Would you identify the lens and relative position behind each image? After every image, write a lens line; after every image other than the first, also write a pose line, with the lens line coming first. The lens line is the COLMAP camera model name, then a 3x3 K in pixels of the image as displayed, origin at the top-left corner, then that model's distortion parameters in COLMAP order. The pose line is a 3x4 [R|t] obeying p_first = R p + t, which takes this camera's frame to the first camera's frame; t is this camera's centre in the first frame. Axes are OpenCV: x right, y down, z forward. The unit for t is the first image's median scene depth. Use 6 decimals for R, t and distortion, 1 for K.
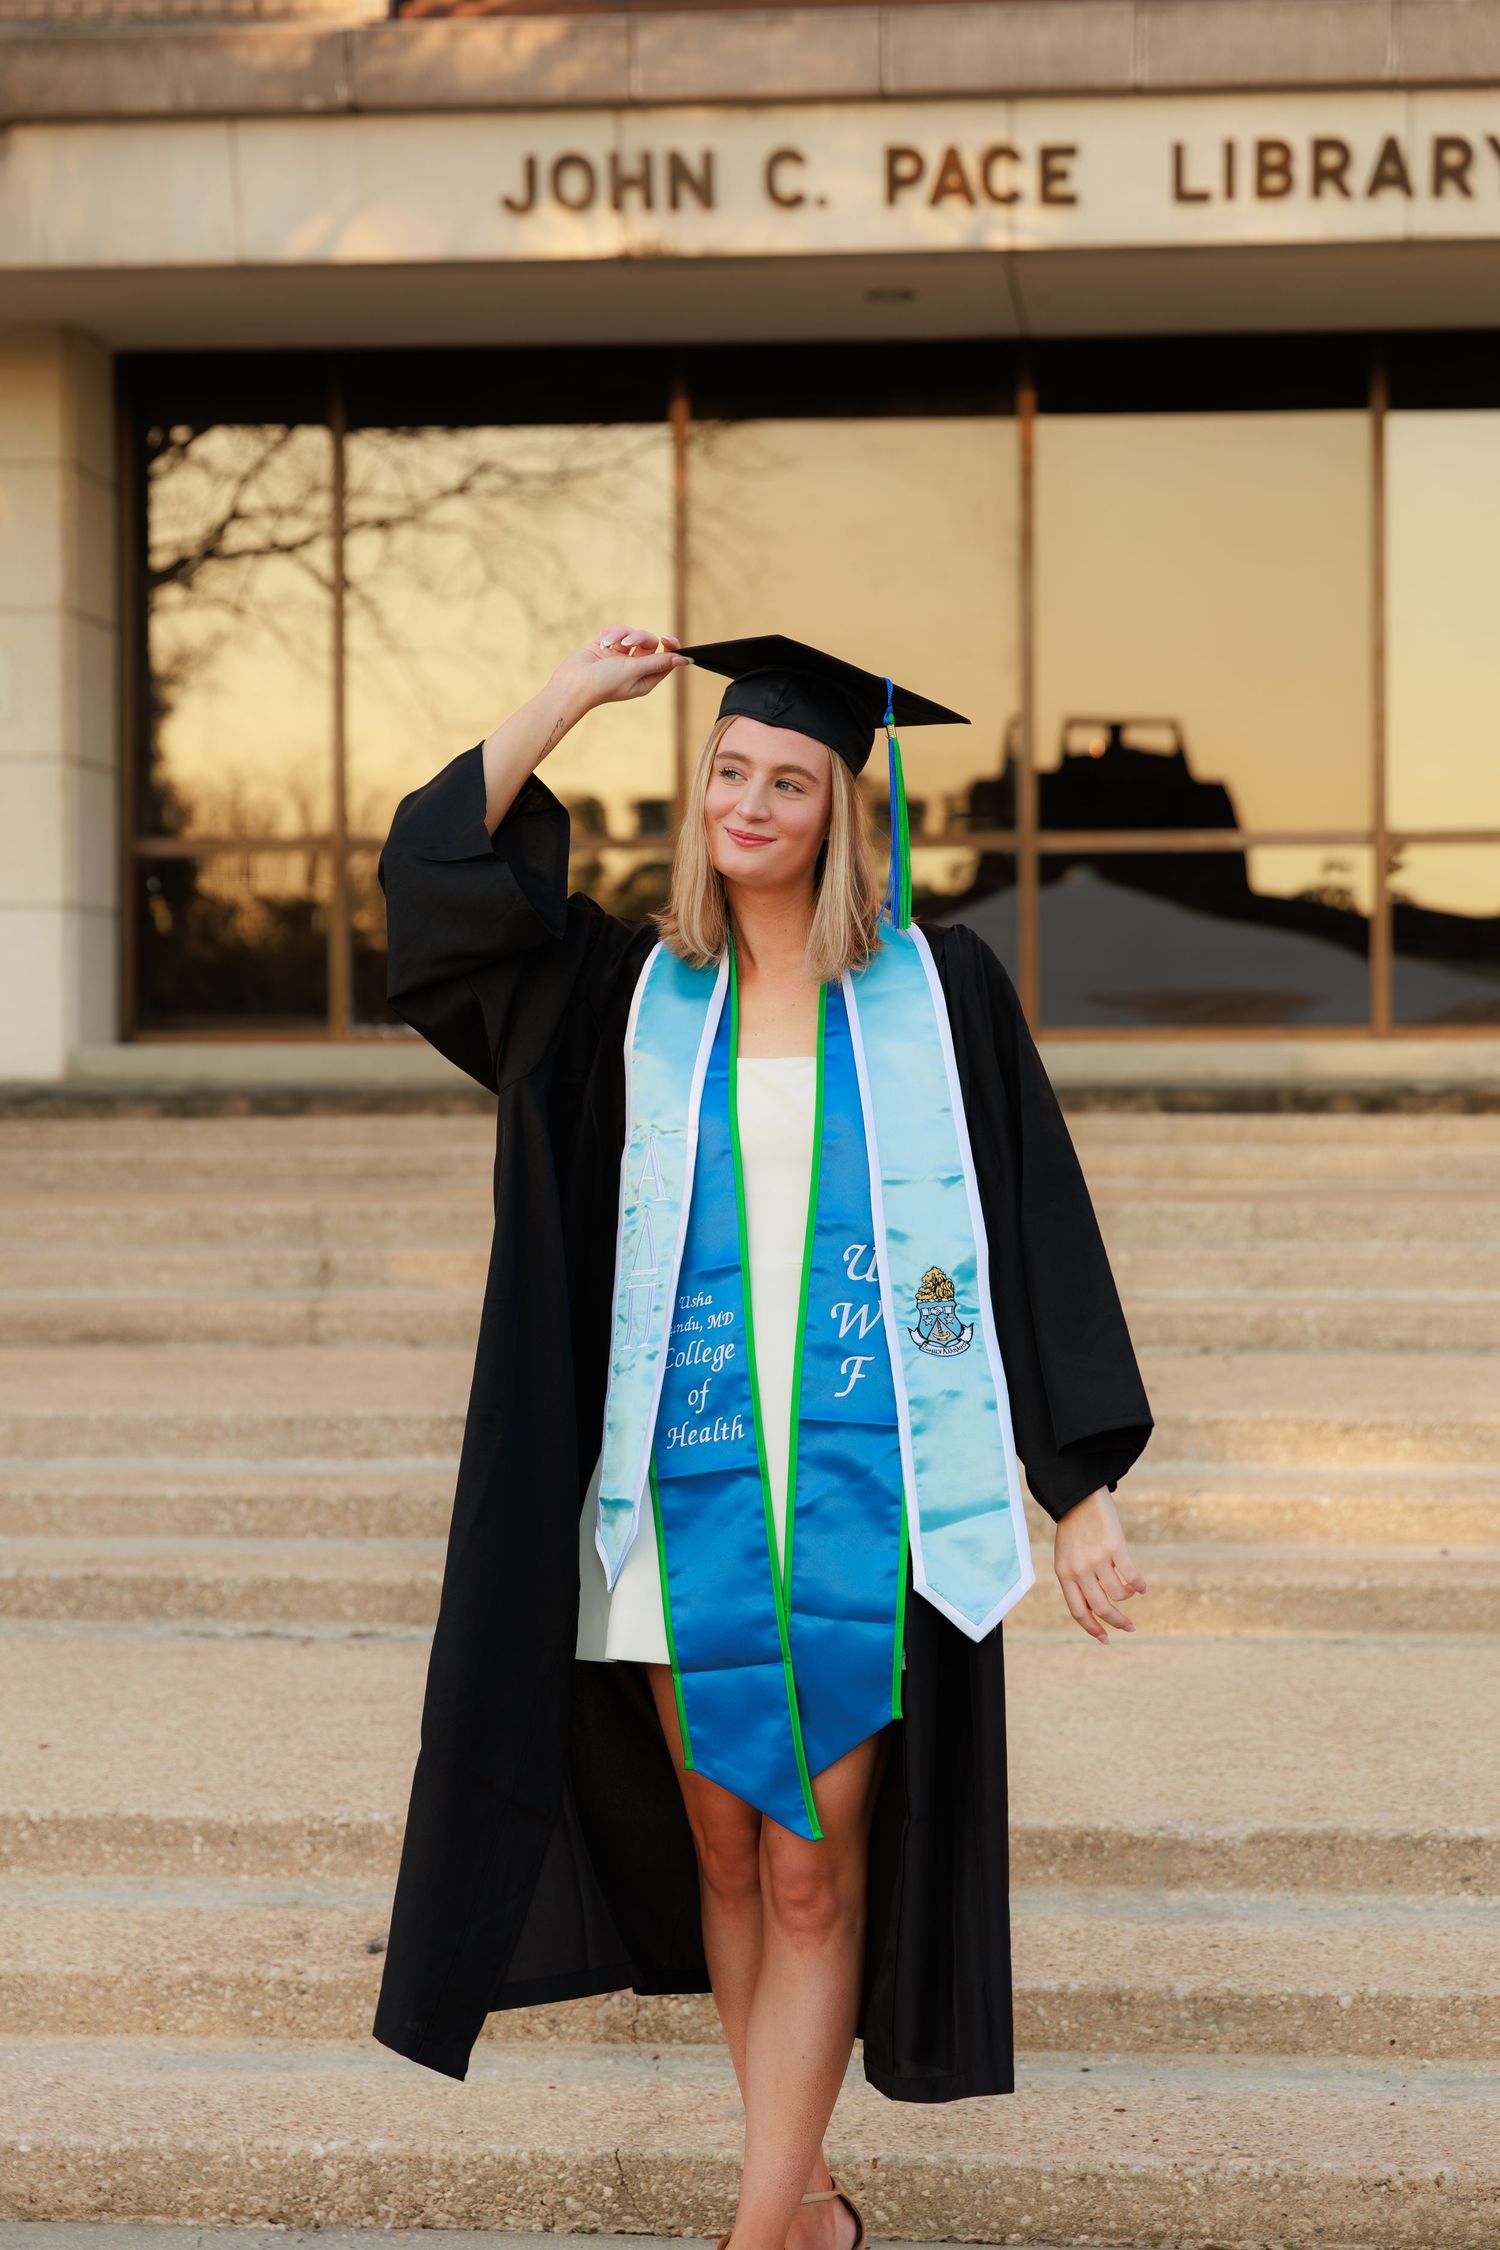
lens RADIAL K [[4334.4, 0, 707.7], [0, 4334.4, 1114.4], [0, 0, 1]] dist [-0.010812, 0.127020]
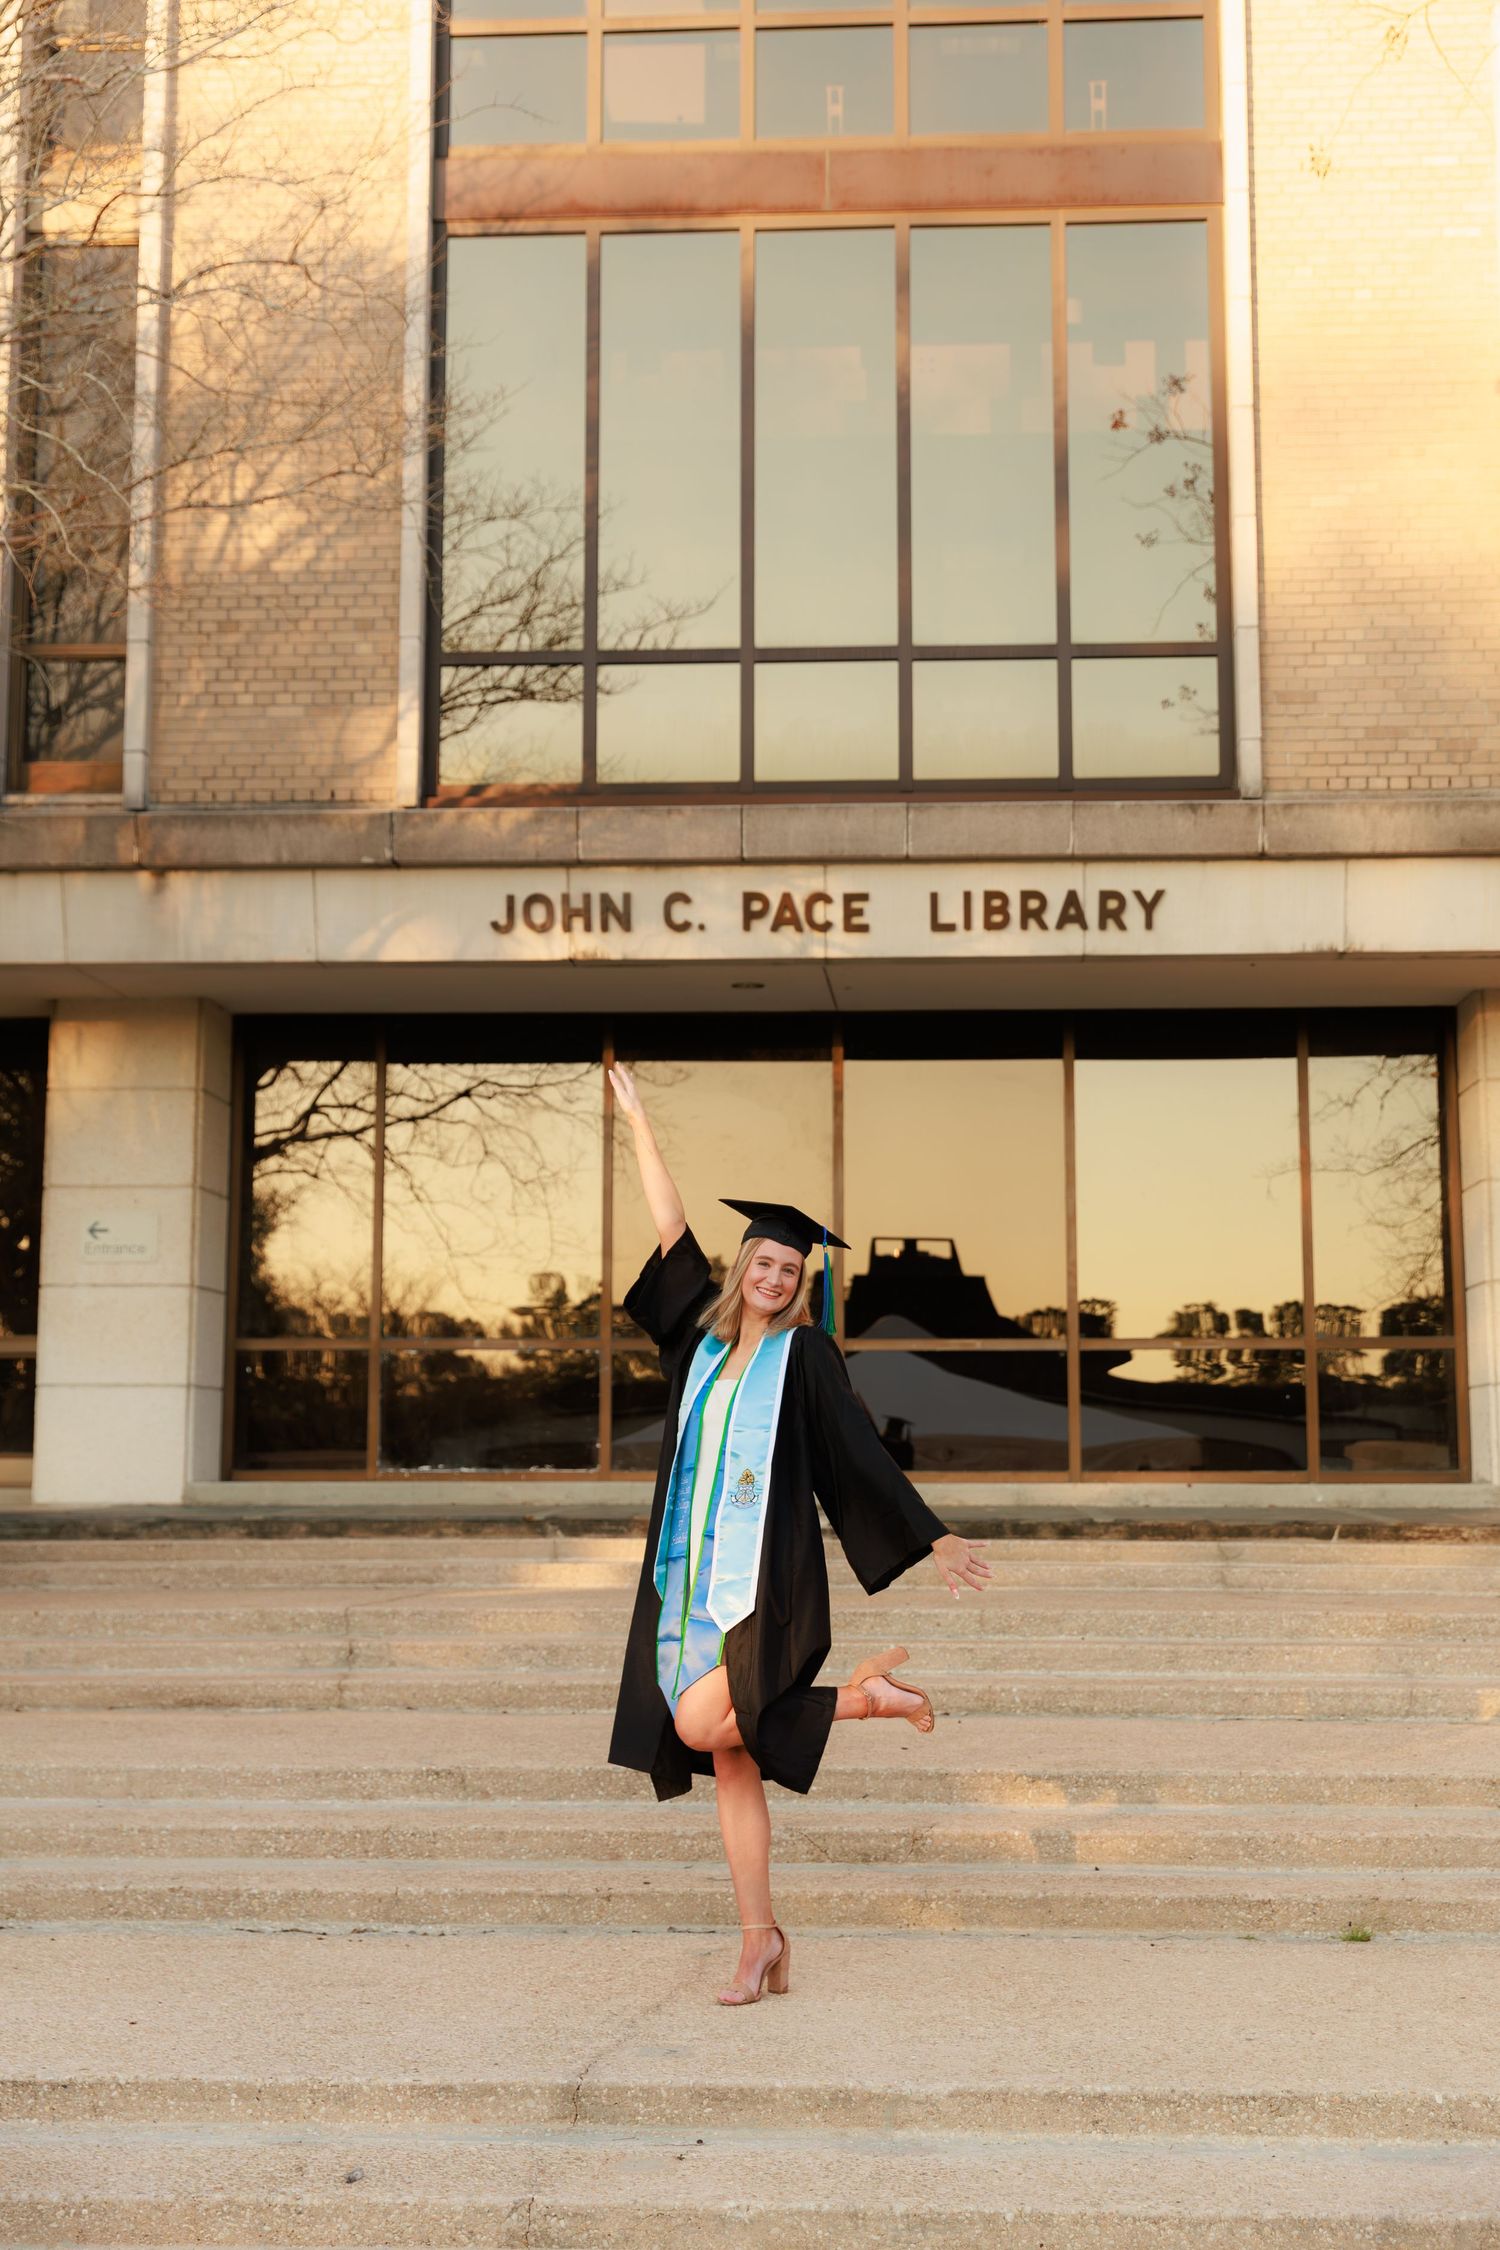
lens RADIAL K [[2935.6, 0, 766.0], [0, 2935.6, 1066.5], [0, 0, 1]] dist [0.006898, 0.016828]
pose [[0.999086, 0.009883, 0.041597, 0.009437], [-0.003765, 0.989474, -0.144660, -0.018696], [-0.042589, 0.144371, 0.988607, -0.020904]]
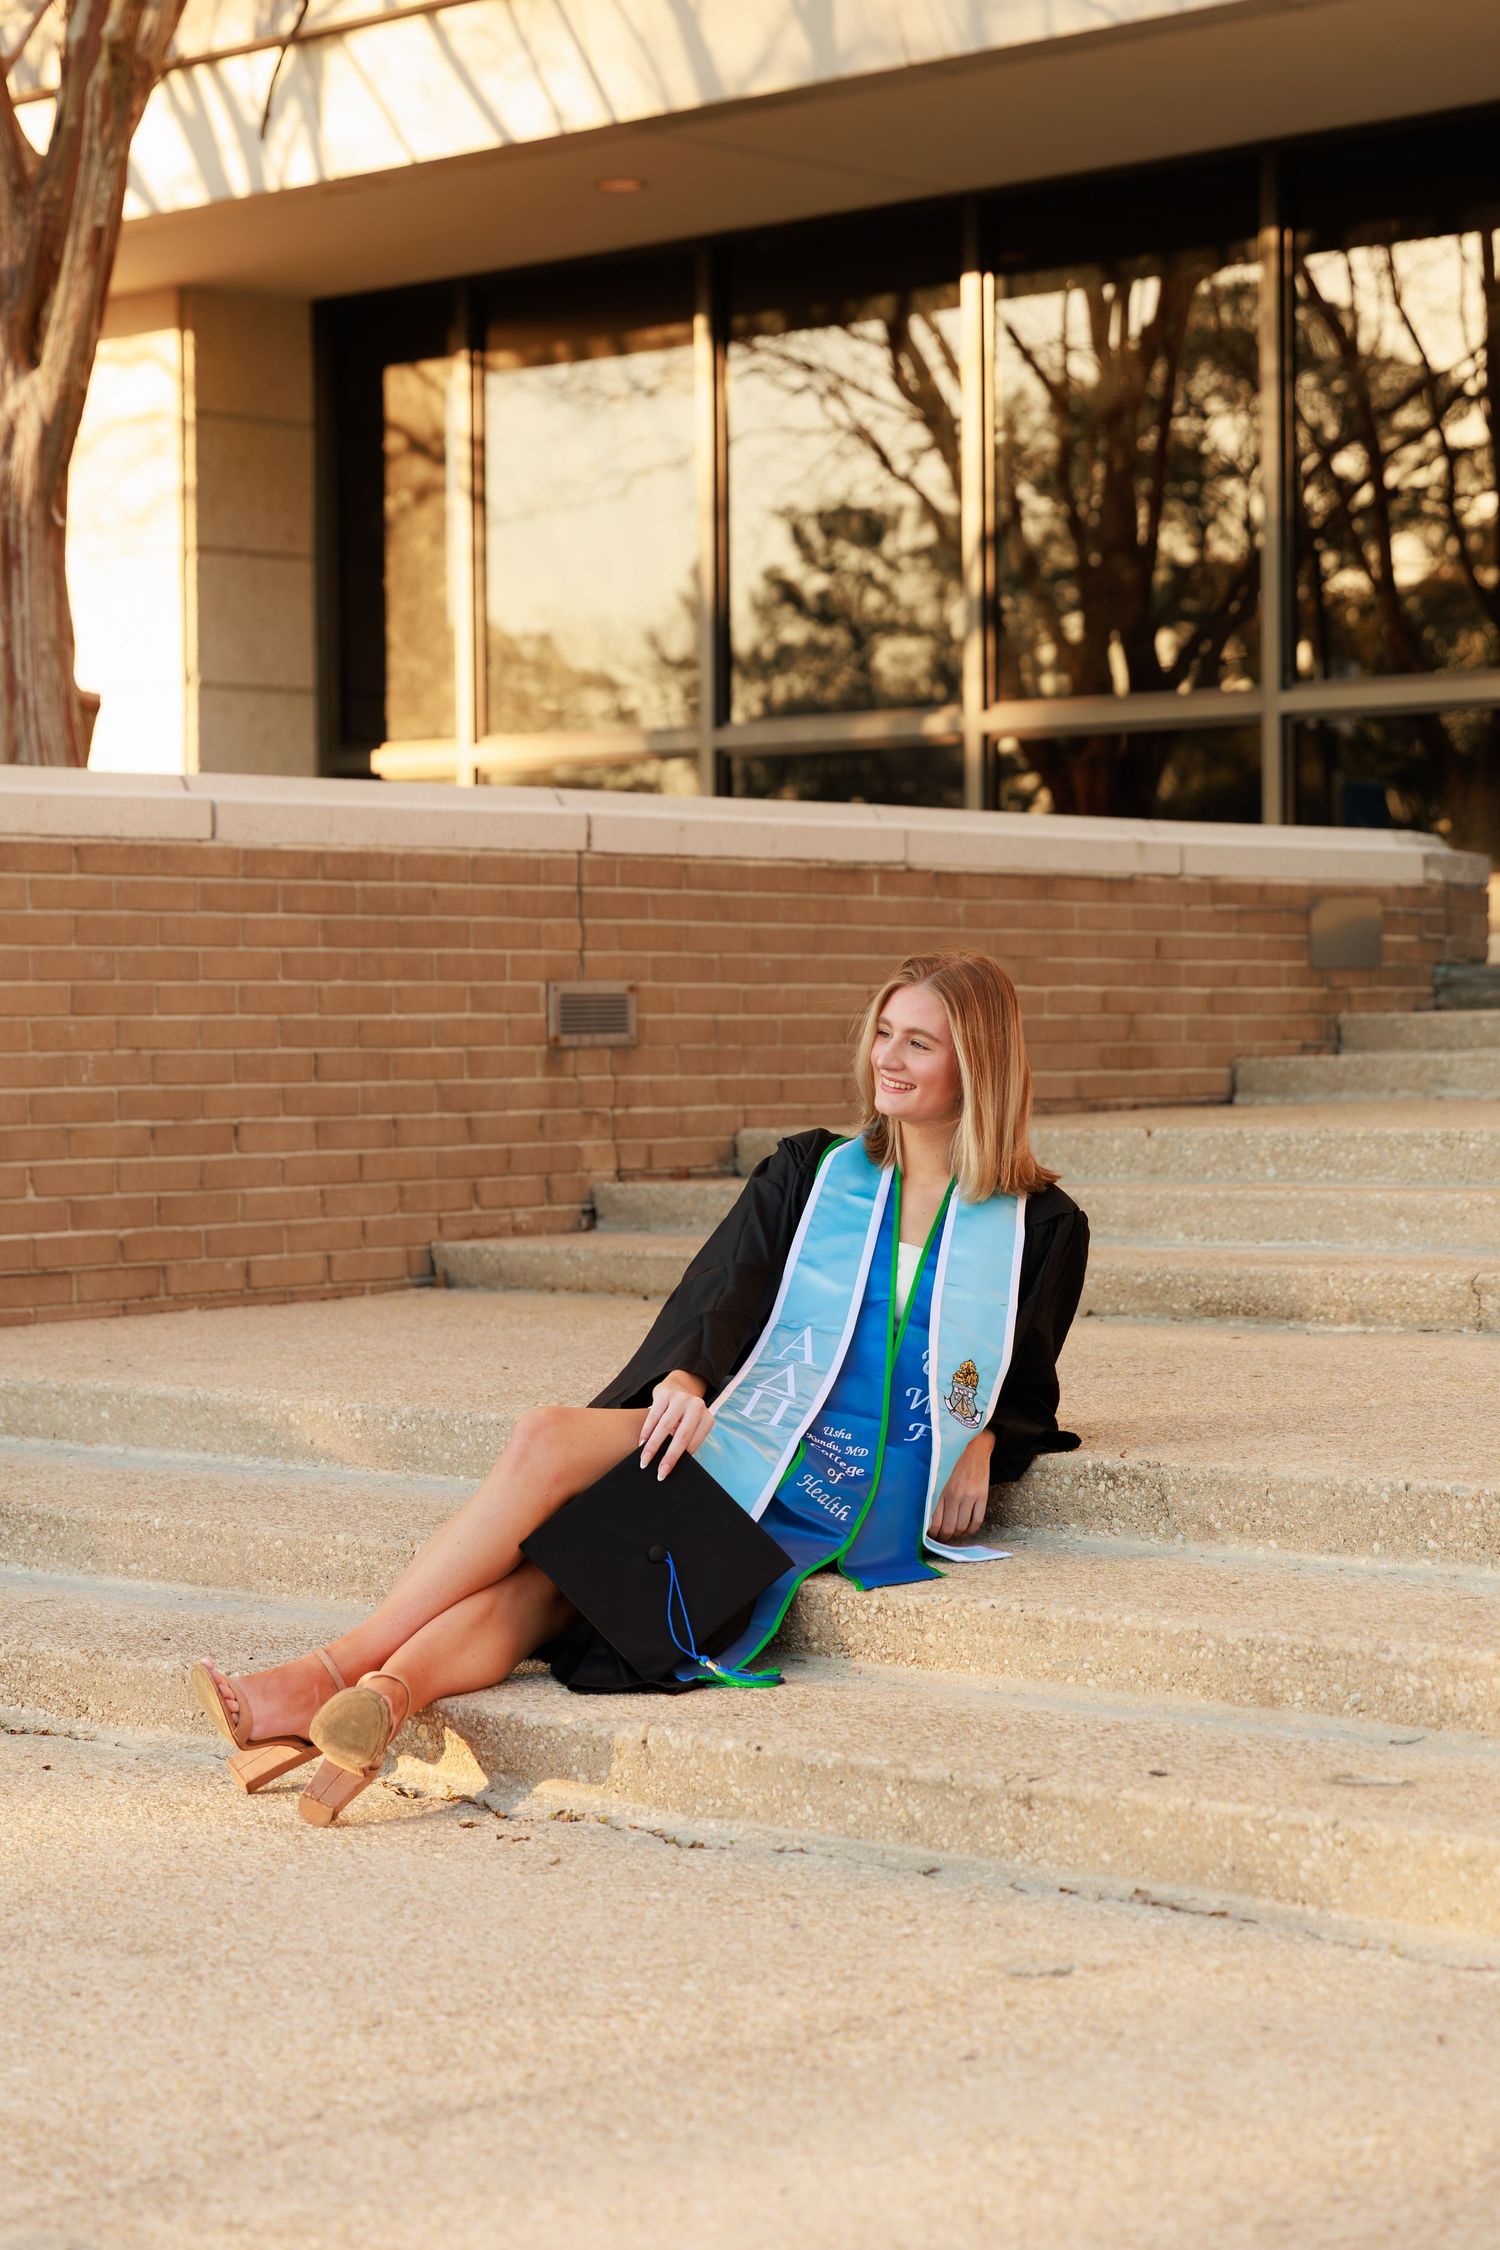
lens RADIAL K [[4569.7, 0, 750.0], [0, 4569.7, 1125.0], [0, 0, 1]] dist [0.010525, 0.144540]
pose [[0.803119, 0.010340, -0.595729, 0.249435], [0.006429, 0.999641, 0.026018, 0.000620], [0.595784, -0.024725, 0.802764, 0.348095]]
